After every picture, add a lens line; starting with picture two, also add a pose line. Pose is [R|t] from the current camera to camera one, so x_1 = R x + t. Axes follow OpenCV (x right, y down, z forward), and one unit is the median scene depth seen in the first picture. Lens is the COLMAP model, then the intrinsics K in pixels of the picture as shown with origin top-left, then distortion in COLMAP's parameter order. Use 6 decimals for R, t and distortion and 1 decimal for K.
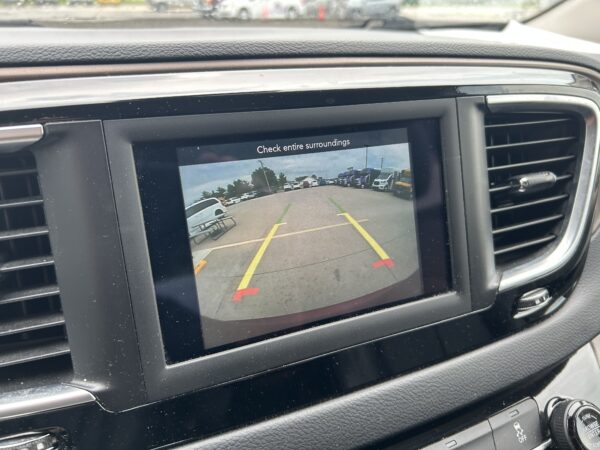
lens RADIAL K [[453.4, 0, 300.0], [0, 453.4, 225.0], [0, 0, 1]] dist [0.003458, -0.045315]
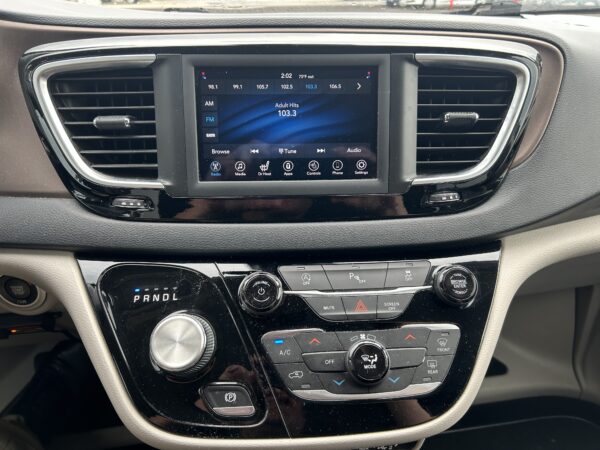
lens RADIAL K [[454.4, 0, 288.7], [0, 454.4, 229.0], [0, 0, 1]] dist [0.042981, -0.052608]
pose [[0.939833, 0.139546, -0.311835, 0.573596], [-0.132027, 0.990215, 0.045207, 0.290284], [0.315092, -0.001316, 0.949060, -0.618599]]
